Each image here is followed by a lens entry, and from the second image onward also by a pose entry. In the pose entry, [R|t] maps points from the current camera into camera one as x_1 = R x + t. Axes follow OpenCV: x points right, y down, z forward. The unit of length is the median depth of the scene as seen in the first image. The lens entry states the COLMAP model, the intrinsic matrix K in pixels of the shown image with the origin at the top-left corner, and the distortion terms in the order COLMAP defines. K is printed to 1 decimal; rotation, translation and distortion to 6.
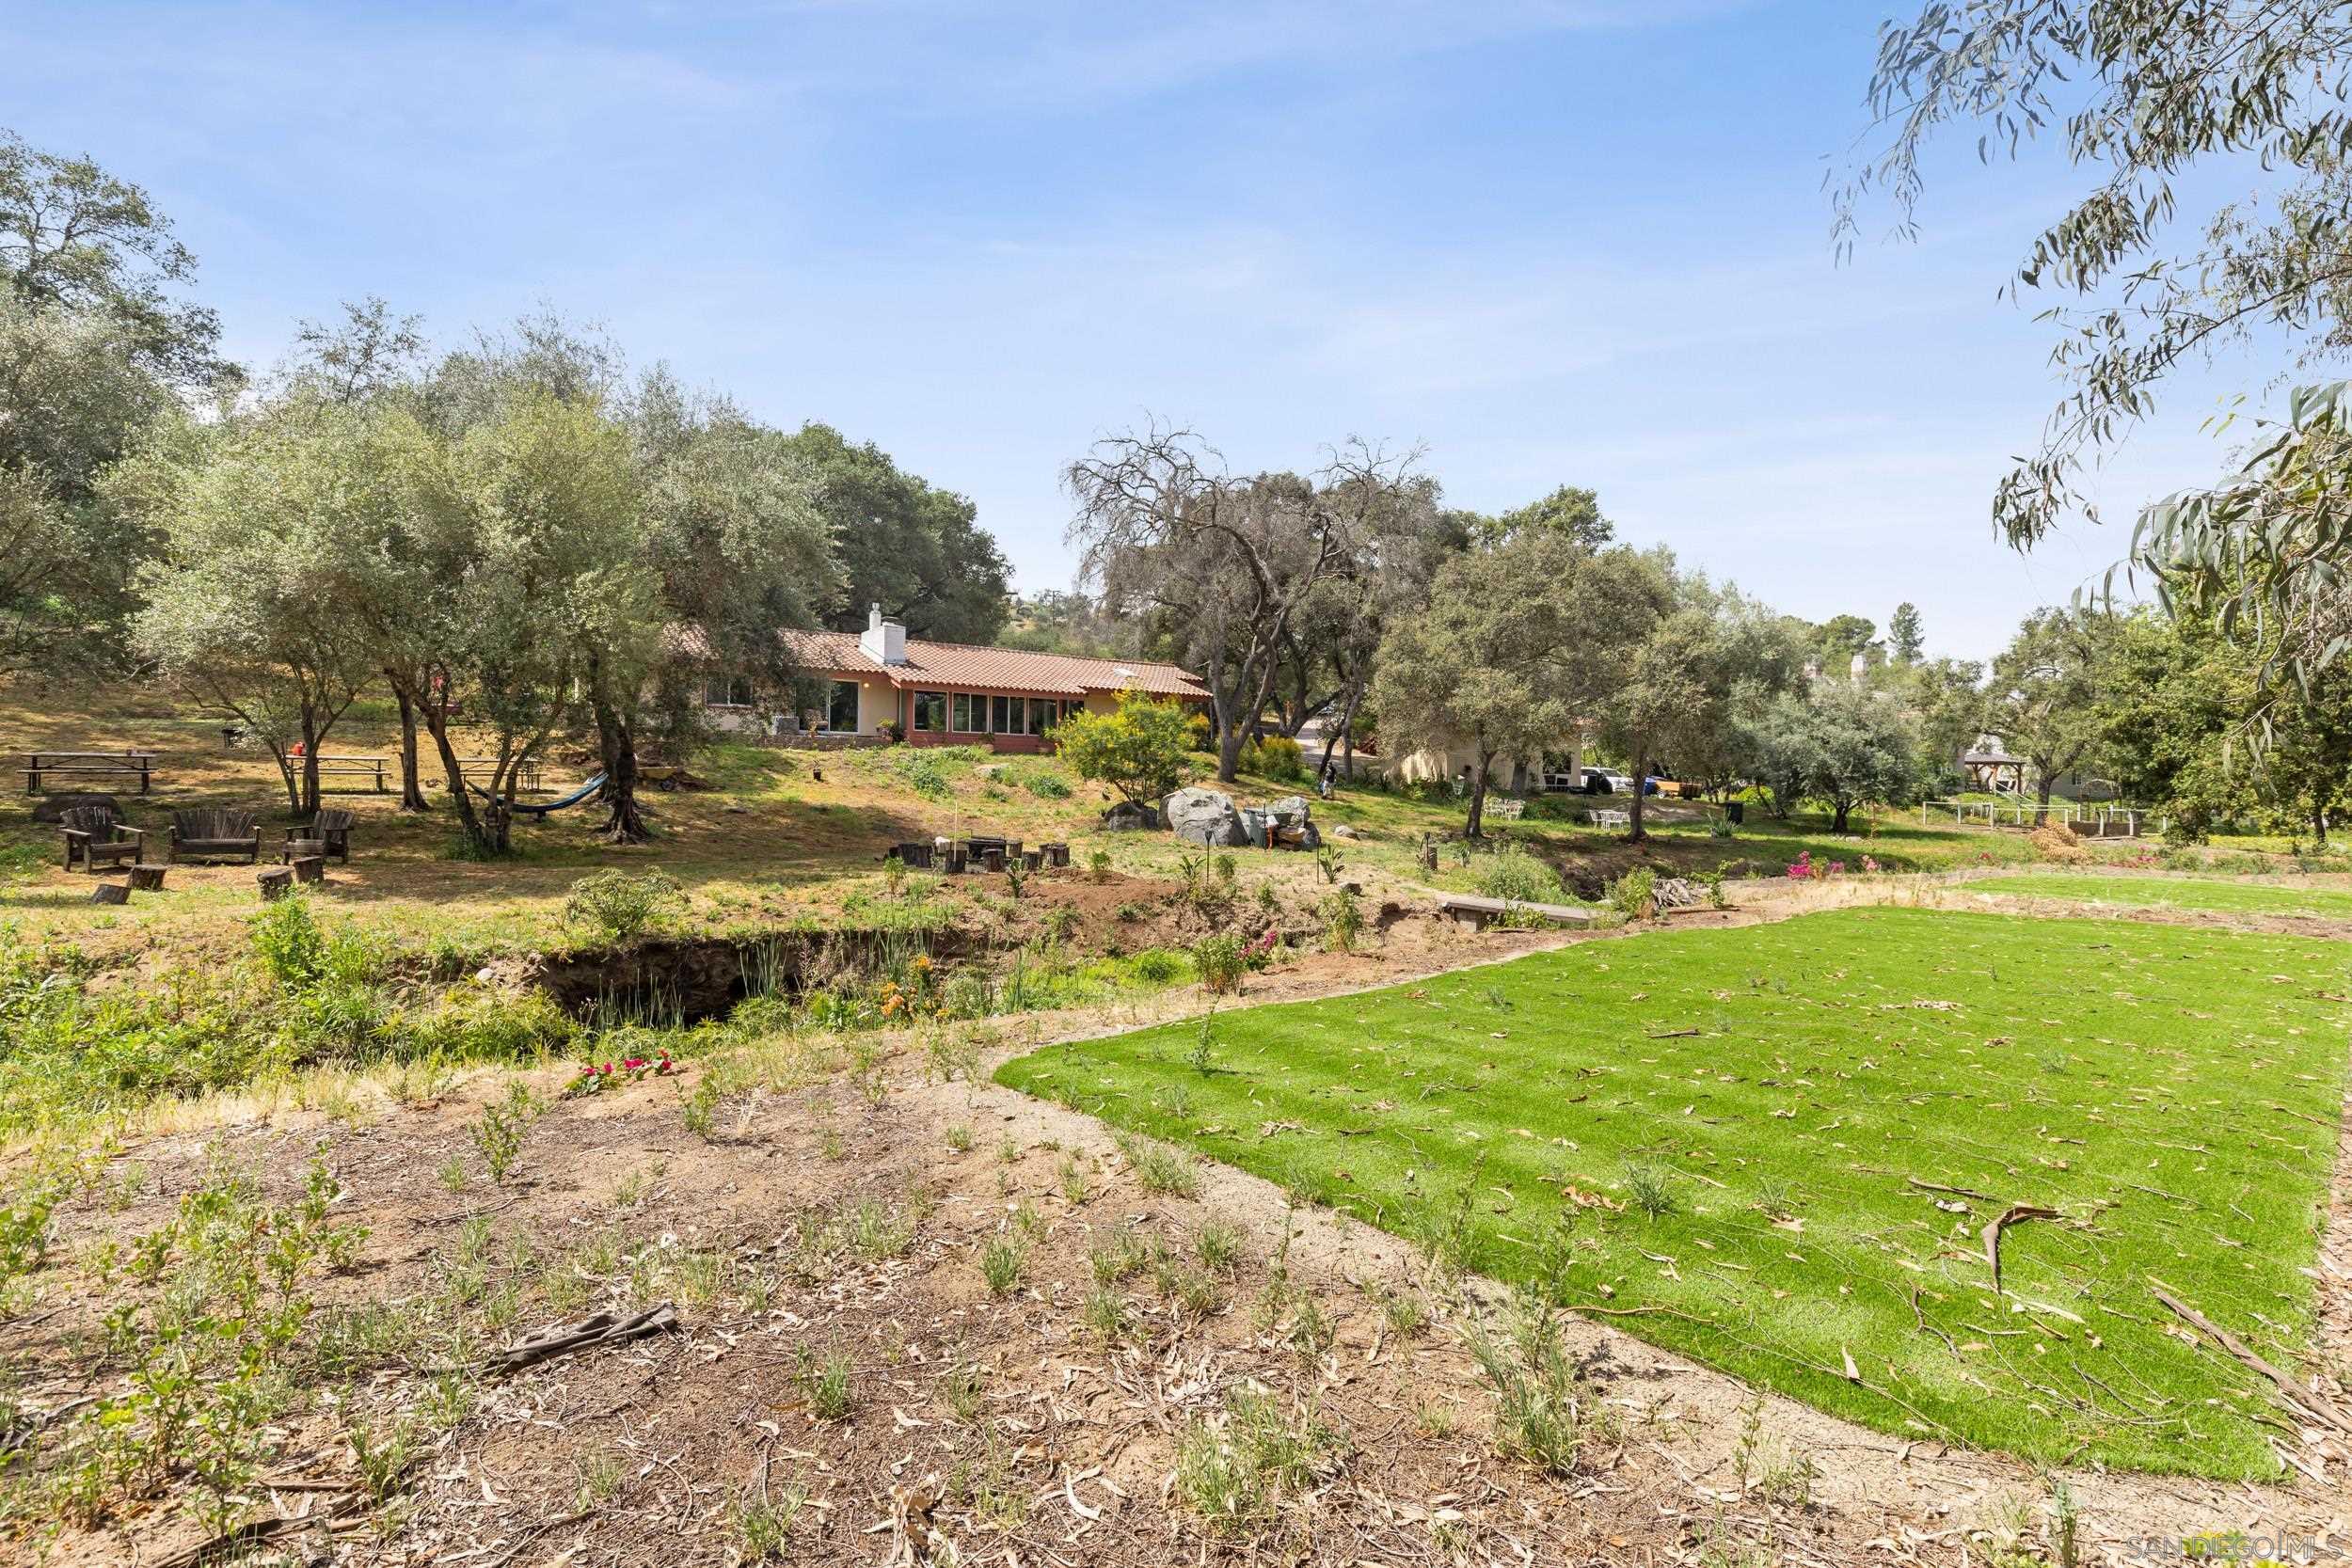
lens RADIAL K [[1058.5, 0, 1178.0], [0, 1058.5, 785.3], [0, 0, 1]] dist [-0.012934, 0.000406]
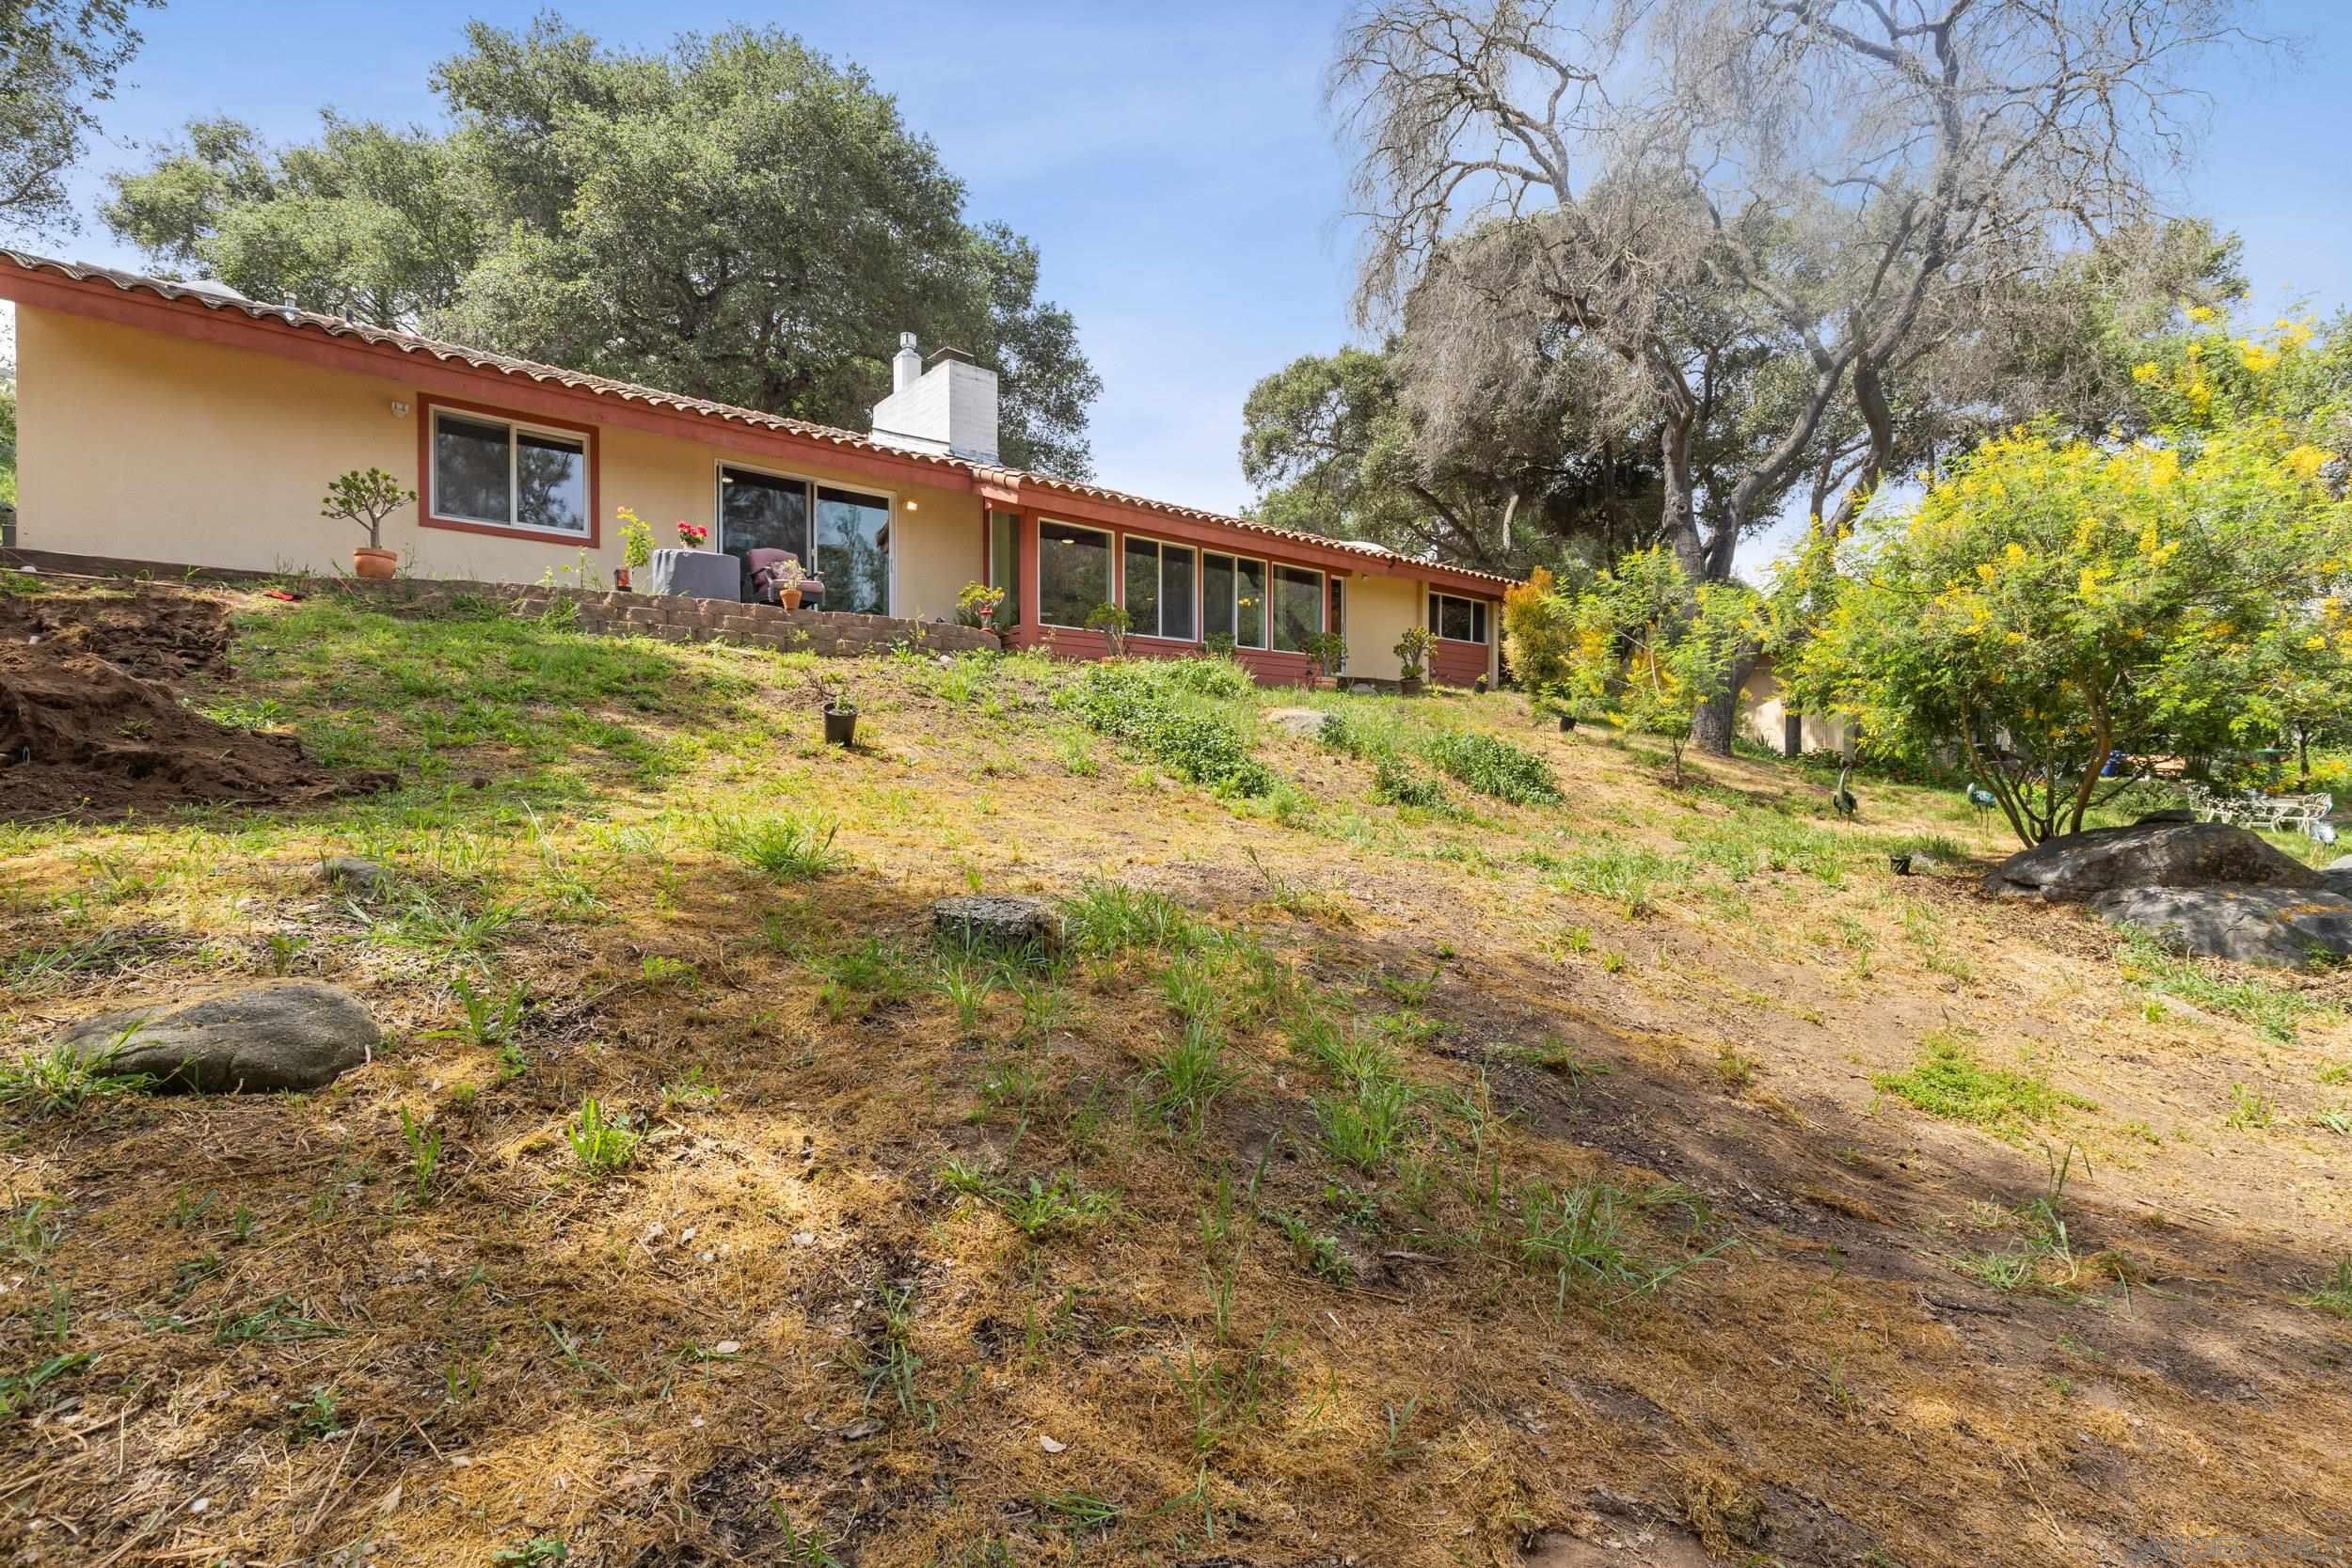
lens RADIAL K [[1058.5, 0, 1175.3], [0, 1058.5, 783.3], [0, 0, 1]] dist [-0.012934, 0.000406]
pose [[0.996347, -0.017333, 0.083619, -0.241721], [0.016318, 0.999785, 0.012806, 0.001356], [-0.083823, -0.011394, 0.996416, 0.635099]]
